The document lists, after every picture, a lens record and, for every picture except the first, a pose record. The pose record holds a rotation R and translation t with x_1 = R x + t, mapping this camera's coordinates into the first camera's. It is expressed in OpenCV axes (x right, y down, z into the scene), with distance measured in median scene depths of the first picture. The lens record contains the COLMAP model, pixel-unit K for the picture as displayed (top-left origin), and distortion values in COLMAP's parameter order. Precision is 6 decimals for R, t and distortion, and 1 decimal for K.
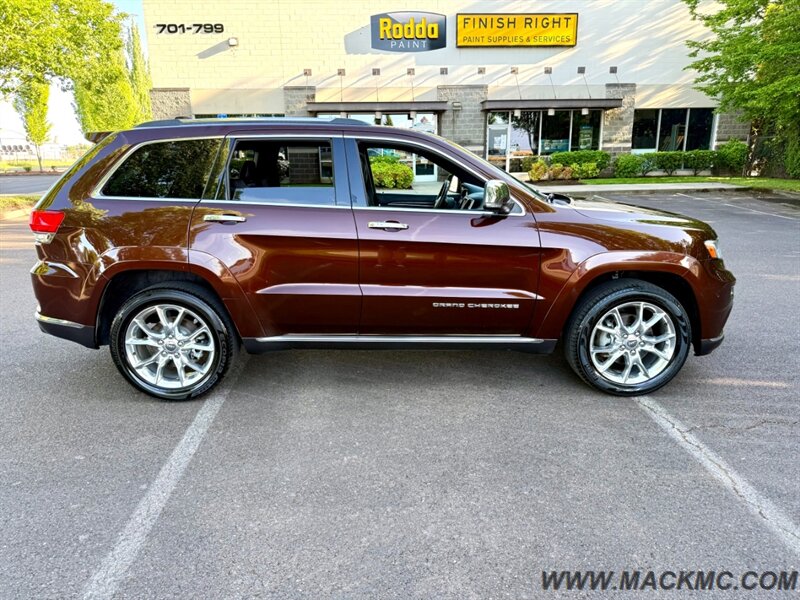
lens RADIAL K [[590.7, 0, 400.0], [0, 590.7, 300.0], [0, 0, 1]] dist [-0.004803, -0.025925]
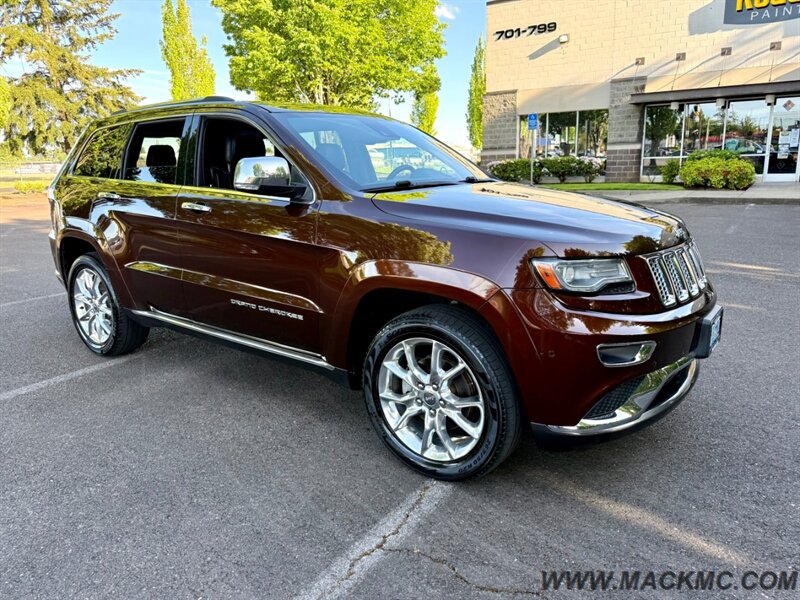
lens RADIAL K [[566.6, 0, 420.4], [0, 566.6, 309.2], [0, 0, 1]] dist [-0.006293, -0.006808]
pose [[0.787358, 0.140497, -0.600273, 0.165309], [-0.128528, 0.989699, 0.063059, -0.014617], [0.602950, 0.027502, 0.797305, 0.104443]]
